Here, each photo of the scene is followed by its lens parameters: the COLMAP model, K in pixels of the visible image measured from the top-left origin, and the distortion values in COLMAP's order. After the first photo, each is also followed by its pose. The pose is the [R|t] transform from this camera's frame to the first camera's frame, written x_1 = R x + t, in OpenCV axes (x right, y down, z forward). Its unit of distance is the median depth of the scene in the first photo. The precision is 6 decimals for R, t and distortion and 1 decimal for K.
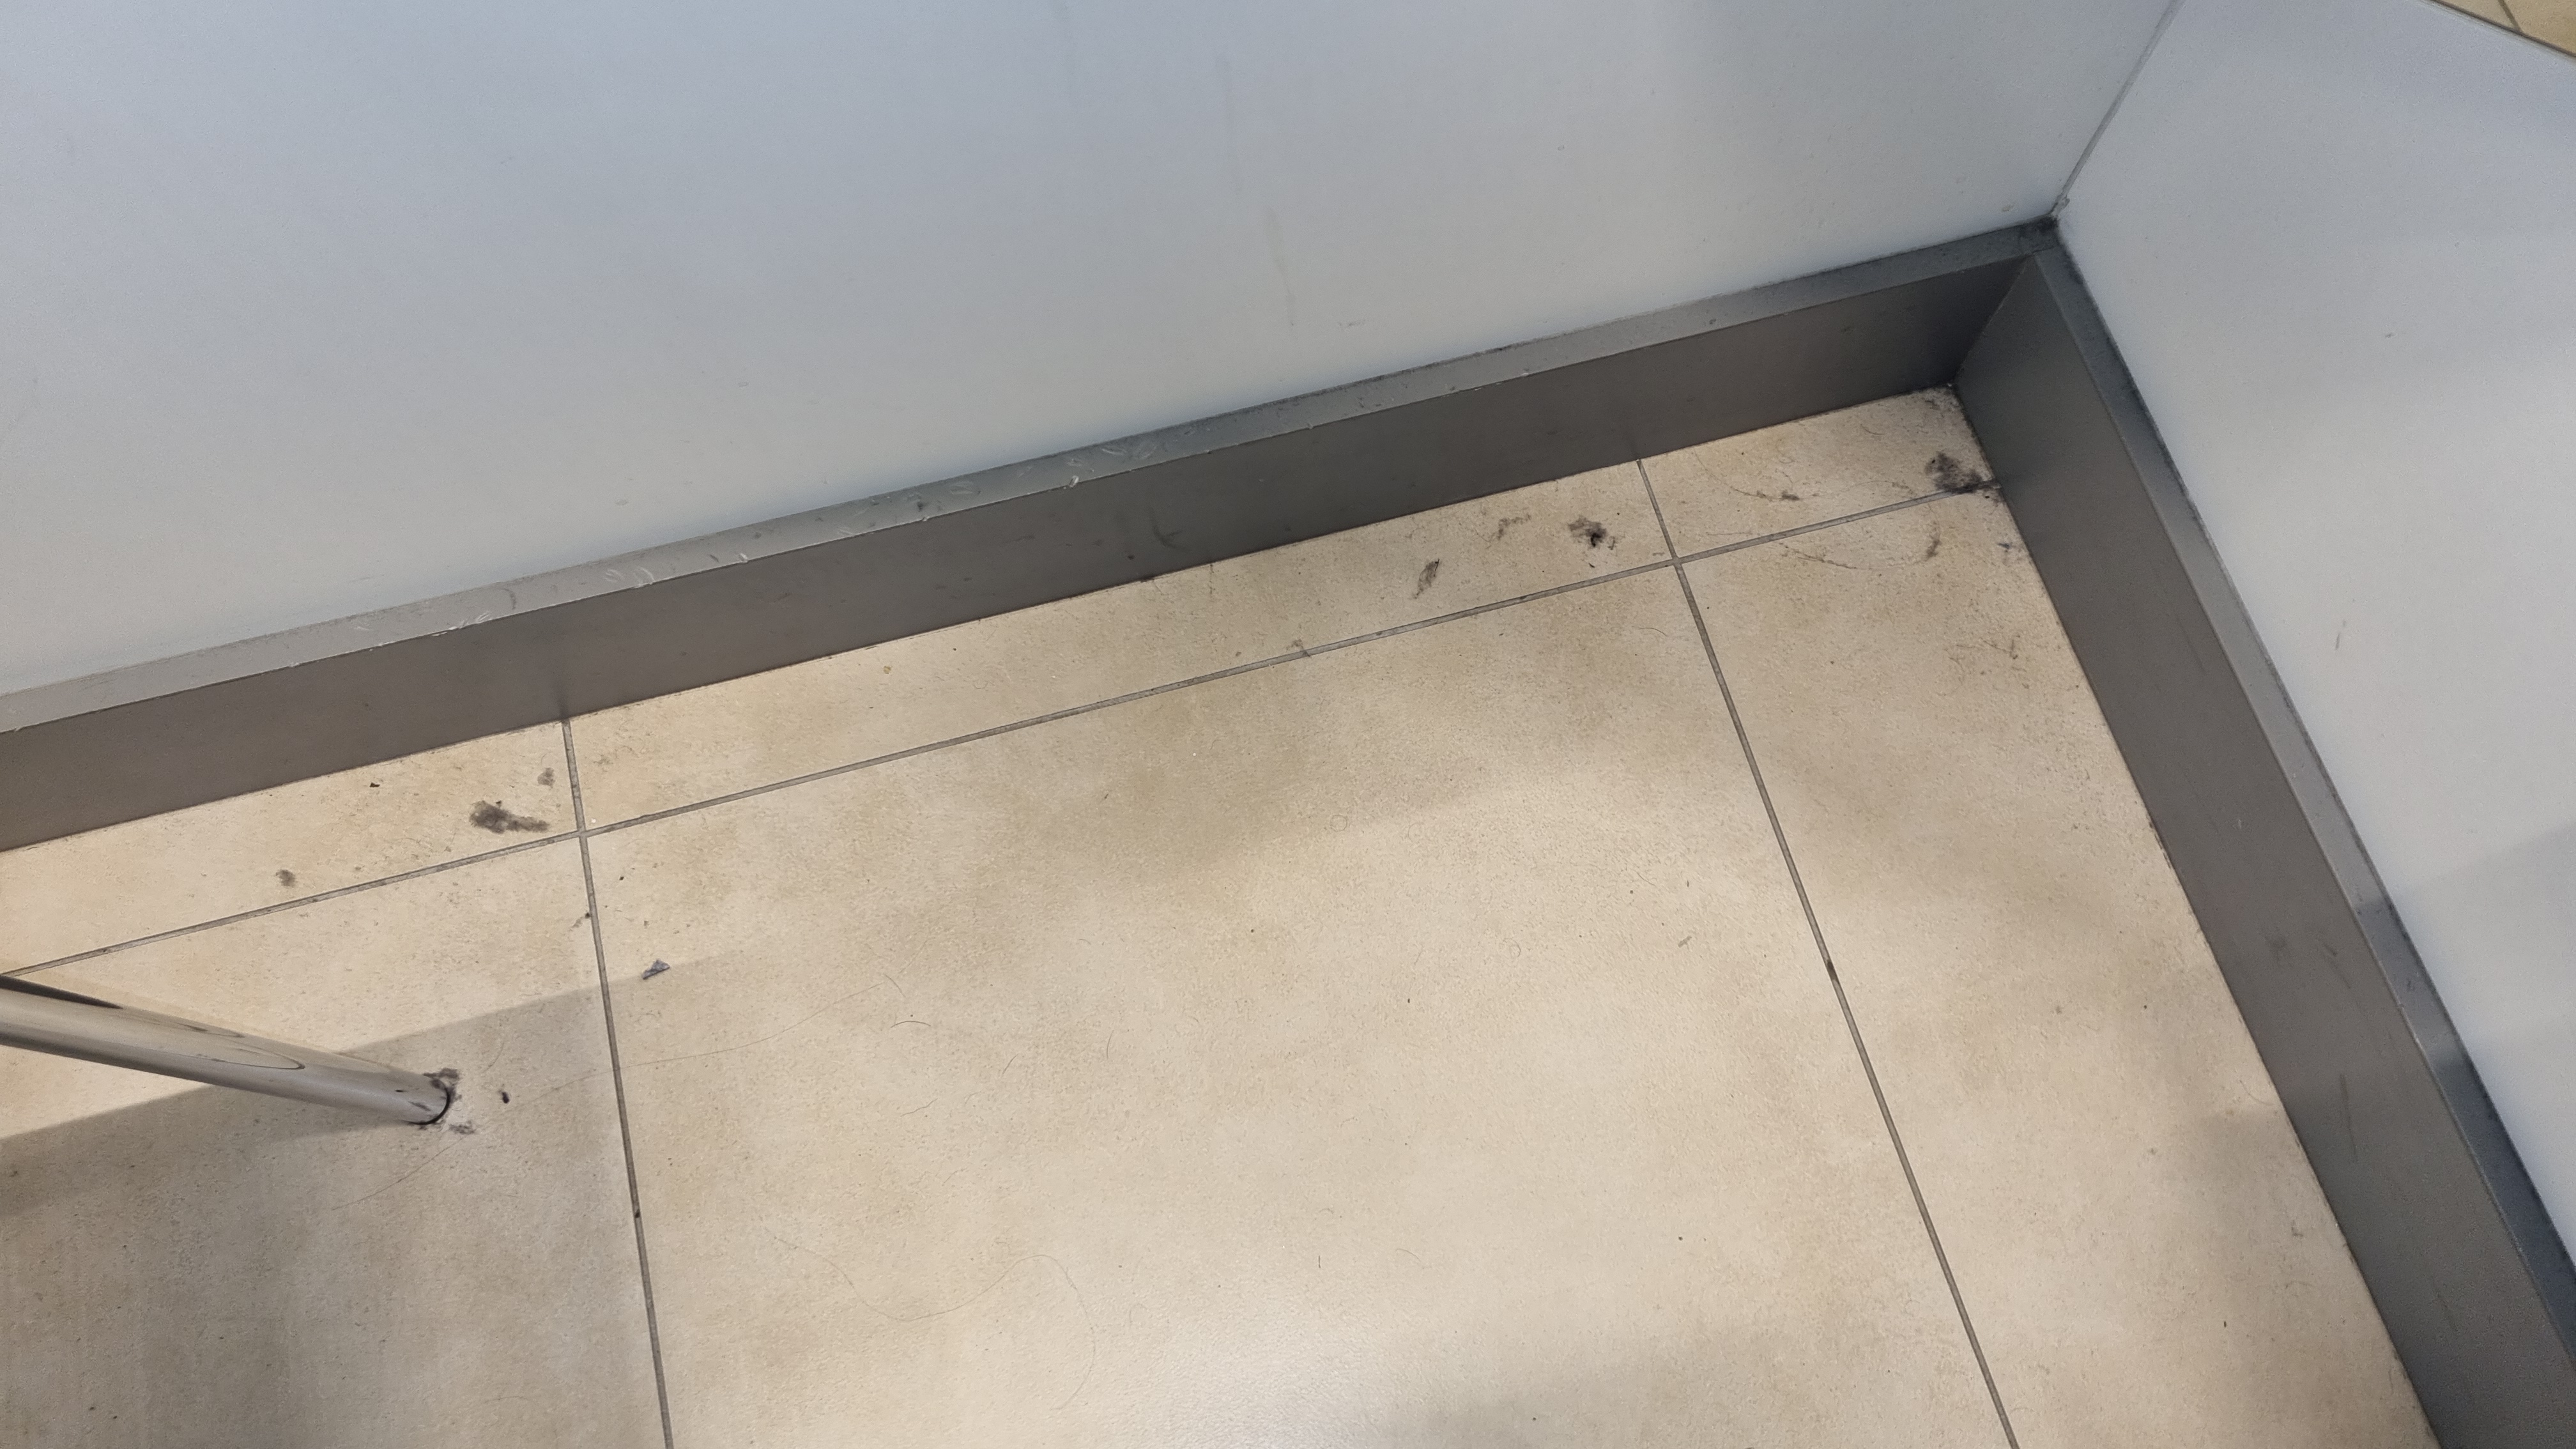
lens RADIAL K [[1911.3, 0, 1288.3], [0, 1911.3, 718.0], [0, 0, 1]] dist [0.020525, -0.003263]
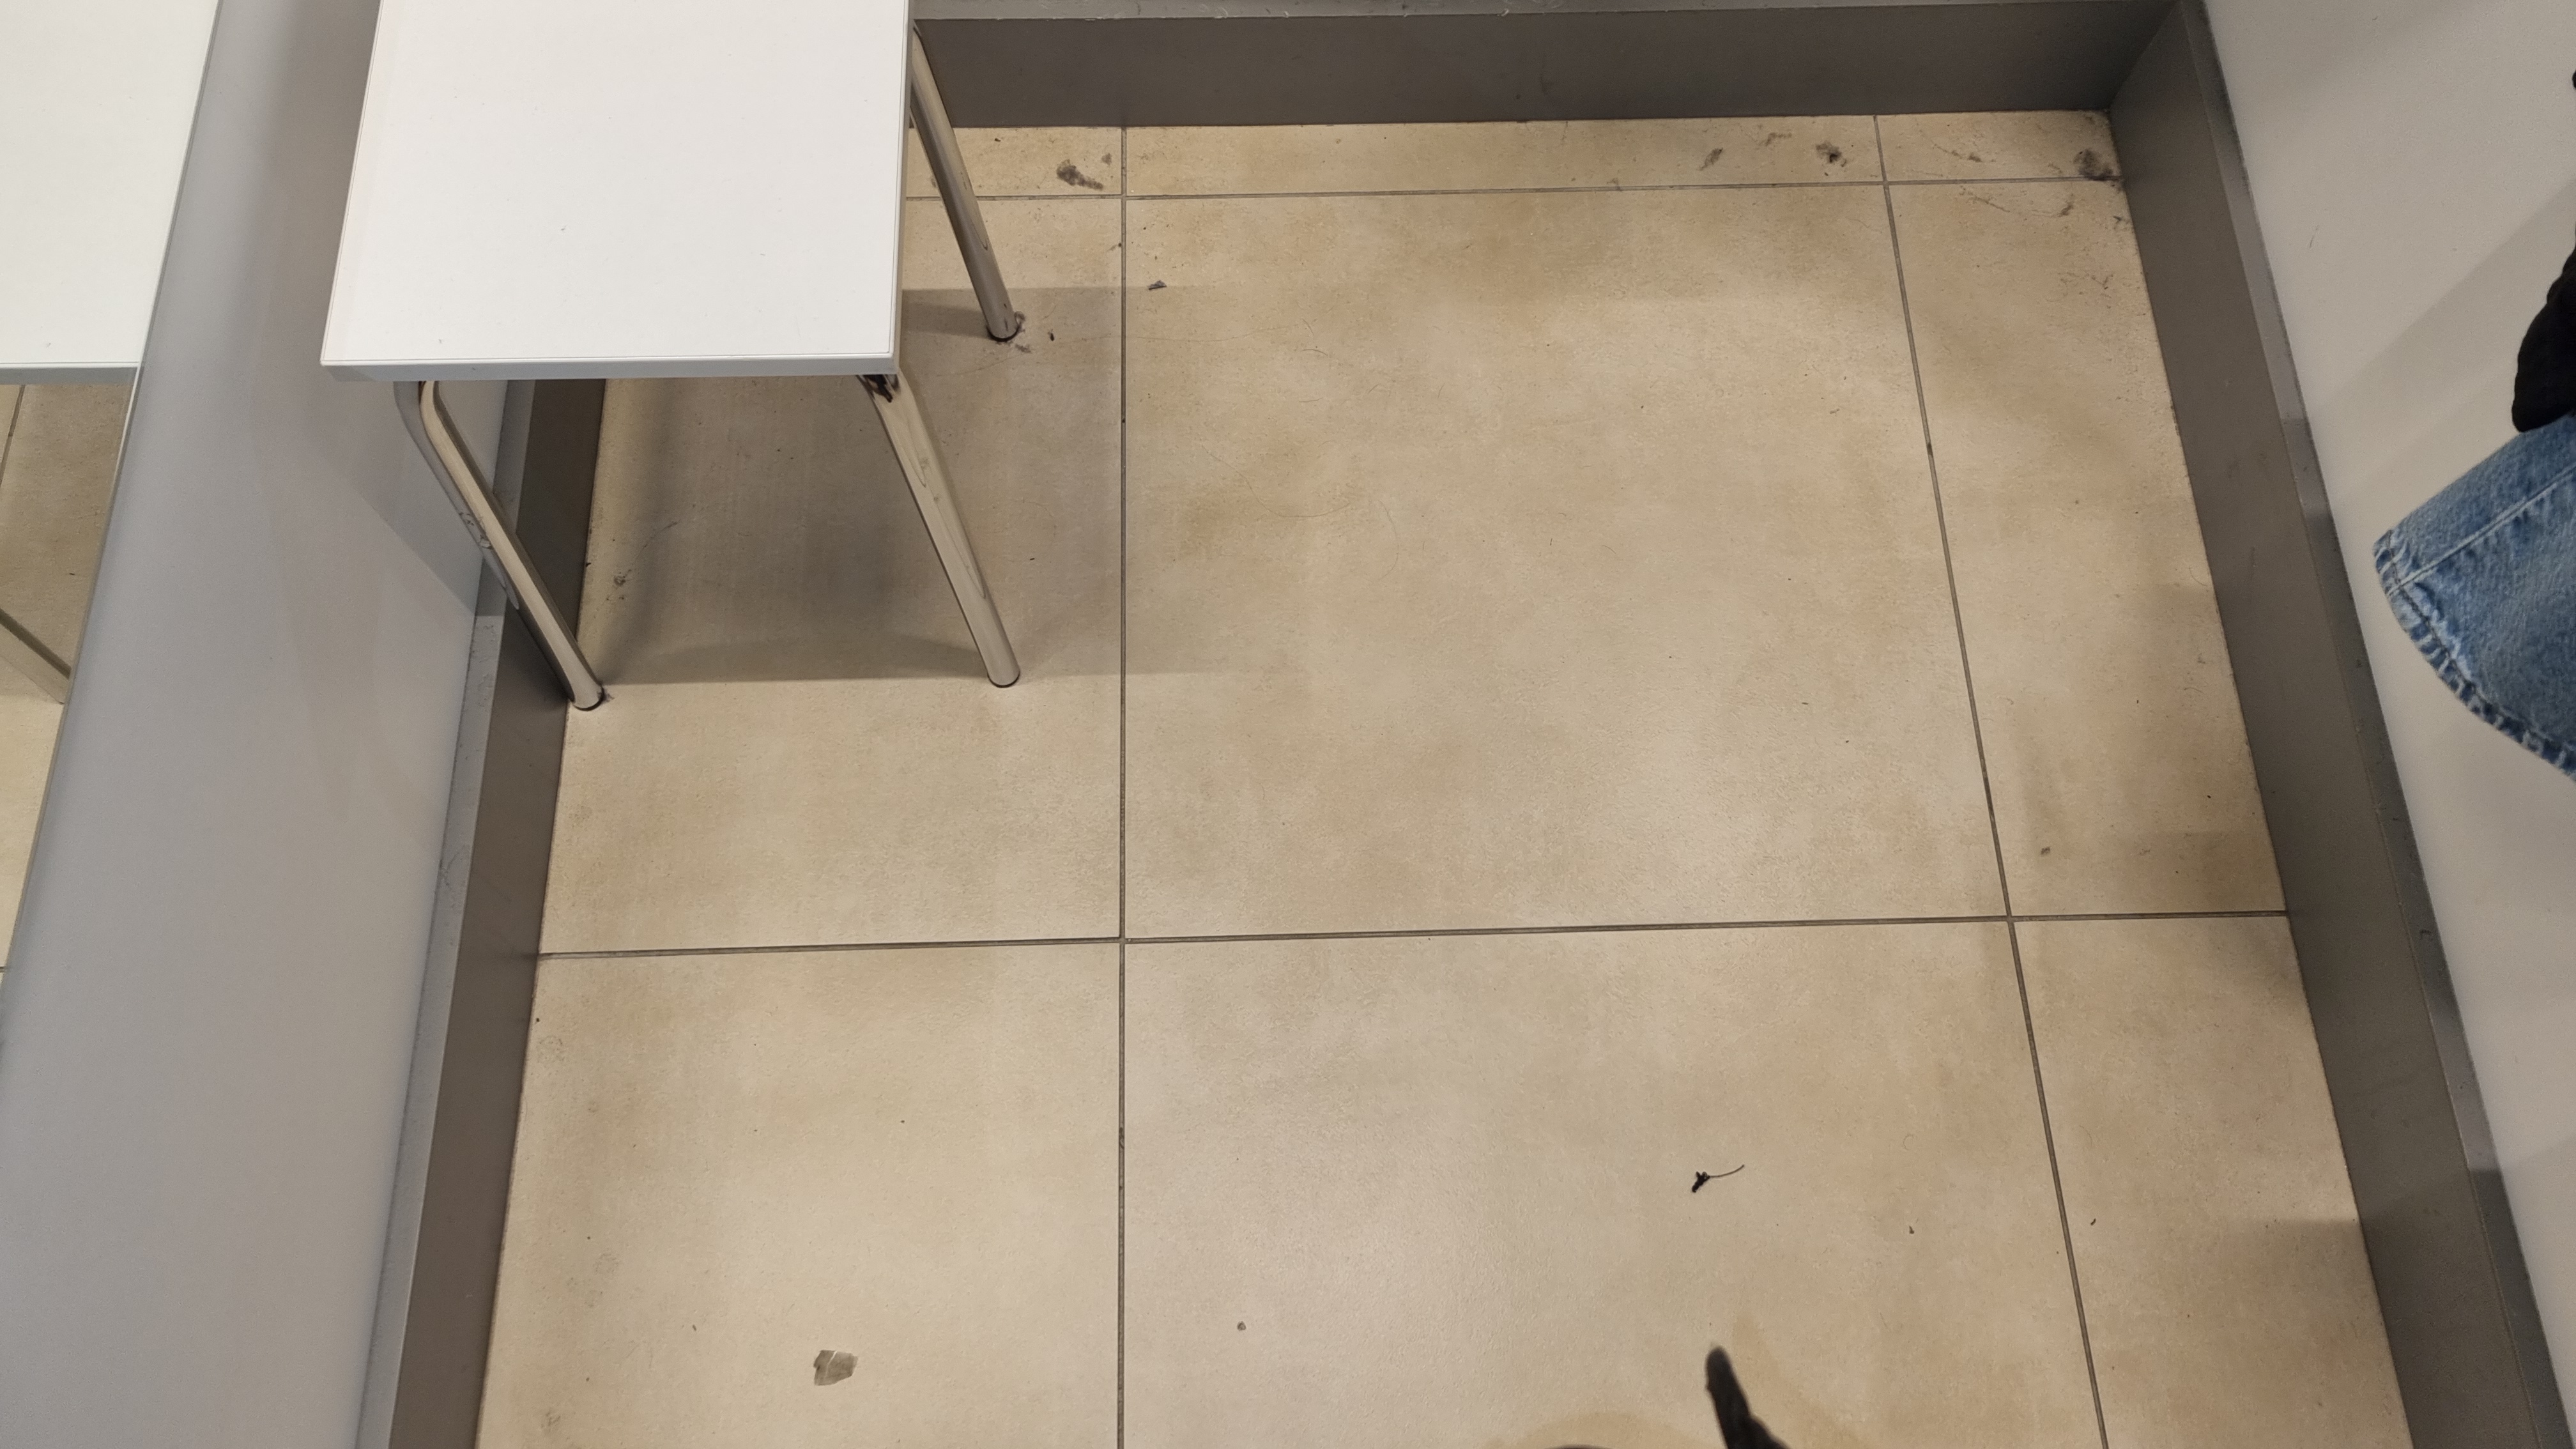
lens RADIAL K [[1911.3, 0, 1285.6], [0, 1911.3, 731.5], [0, 0, 1]] dist [0.020525, -0.003263]
pose [[0.972404, 0.222191, -0.071142, -0.043742], [-0.222306, 0.974956, 0.006402, 0.432462], [0.070783, 0.009589, 0.997446, -0.490714]]
